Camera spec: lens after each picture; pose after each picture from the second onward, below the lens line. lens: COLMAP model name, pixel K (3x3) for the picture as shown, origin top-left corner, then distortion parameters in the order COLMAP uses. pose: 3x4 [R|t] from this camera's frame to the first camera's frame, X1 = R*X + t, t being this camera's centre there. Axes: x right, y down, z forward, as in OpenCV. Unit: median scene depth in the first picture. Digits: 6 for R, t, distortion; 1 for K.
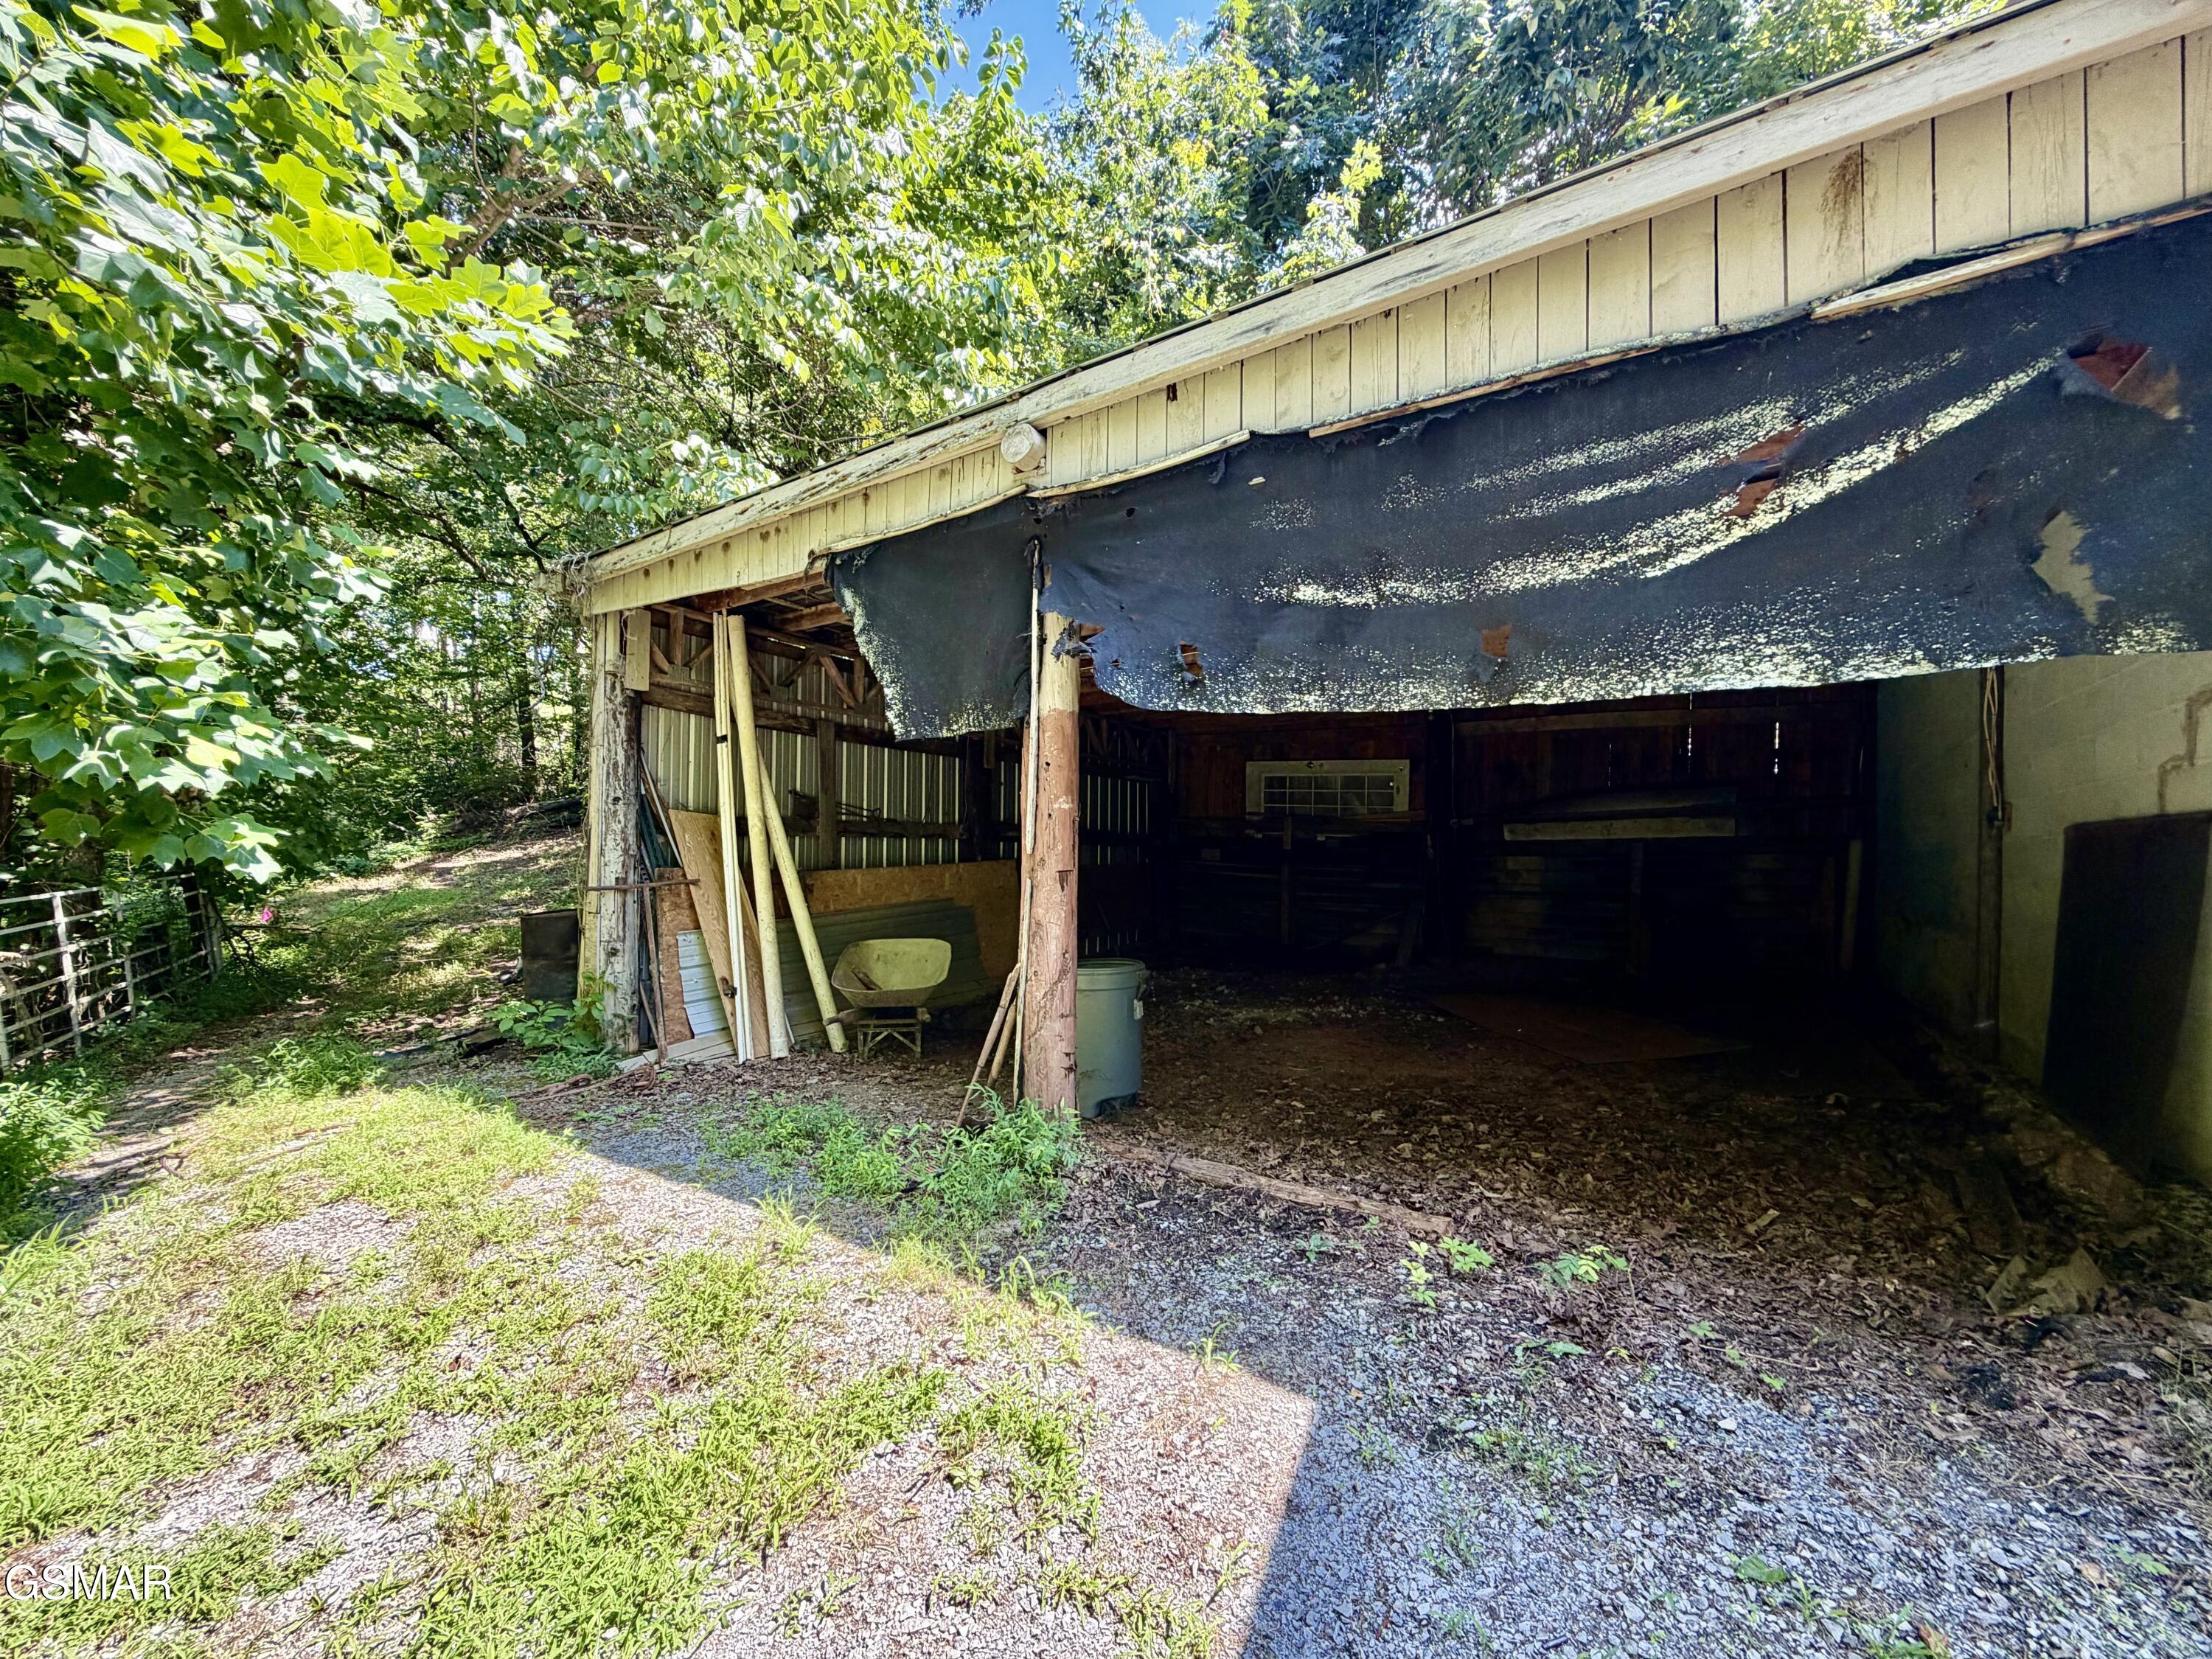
lens RADIAL K [[881.8, 0, 1101.5], [0, 881.8, 830.9], [0, 0, 1]] dist [-0.000282, 0.000109]
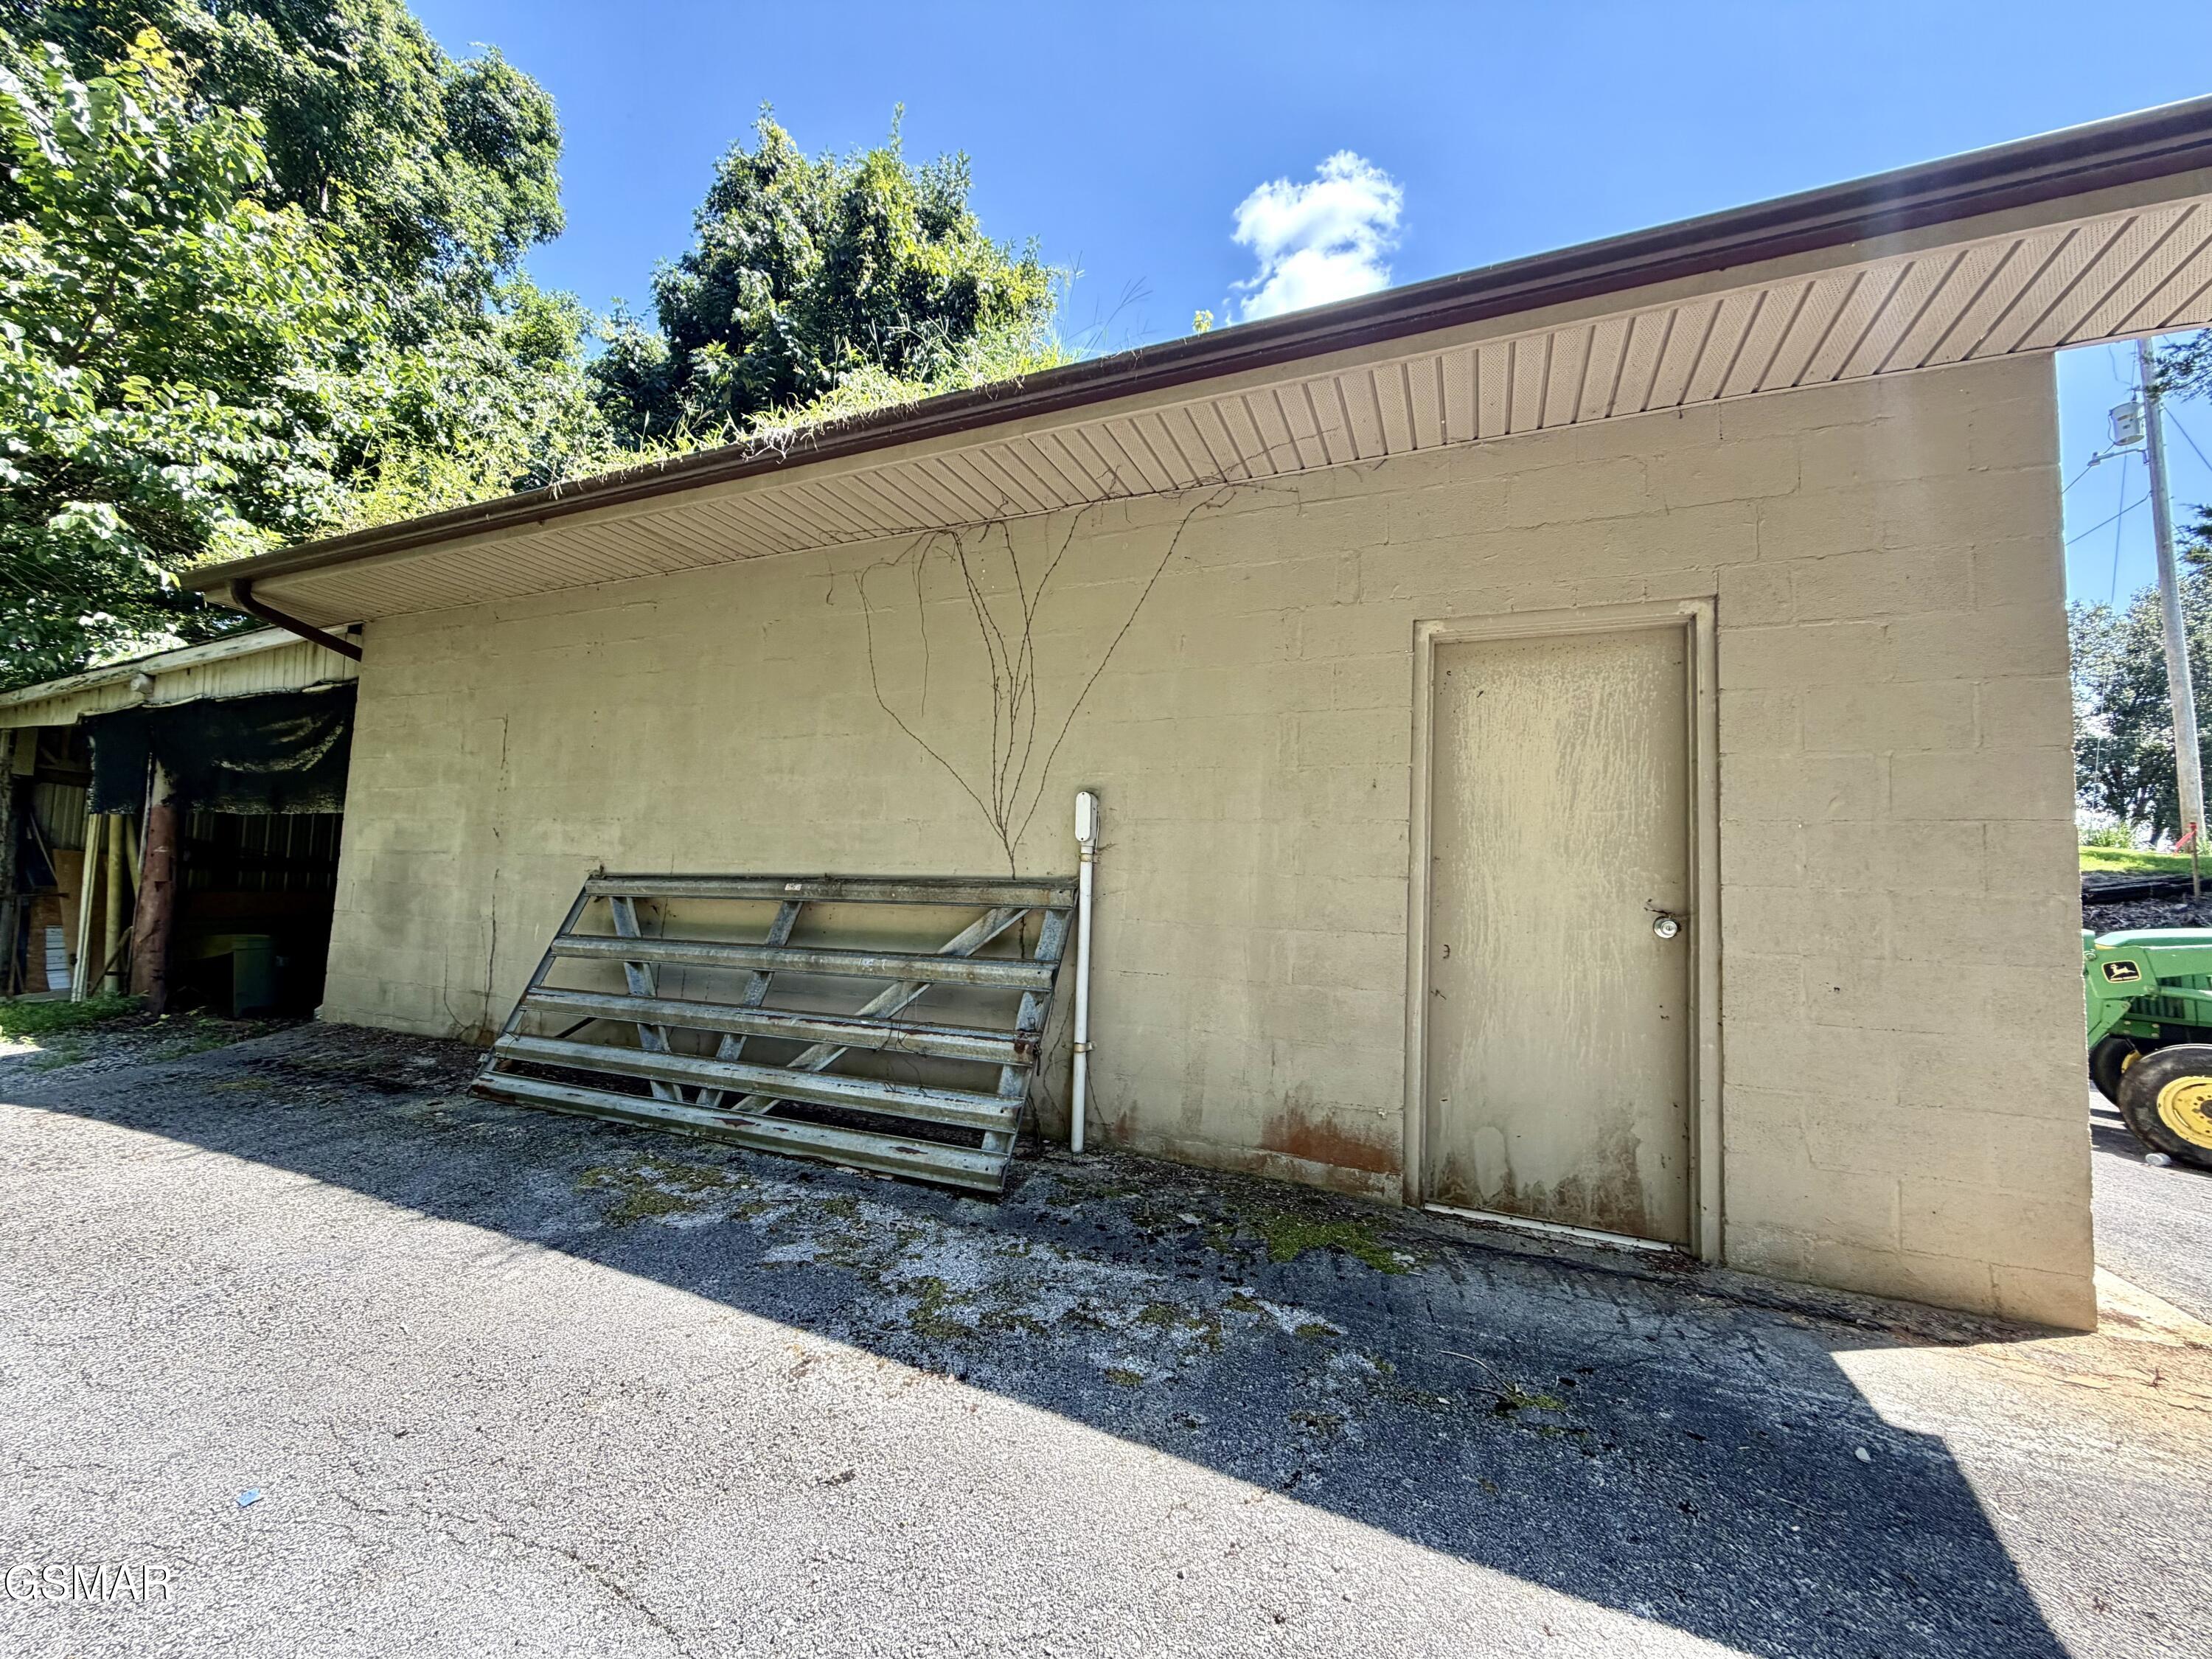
lens RADIAL K [[881.8, 0, 1101.5], [0, 881.8, 830.9], [0, 0, 1]] dist [-0.000282, 0.000109]
pose [[0.985509, 0.024679, 0.167819, 1.863598], [-0.015223, 0.998235, -0.057400, 0.009012], [-0.168940, 0.054014, 0.984145, -1.487897]]
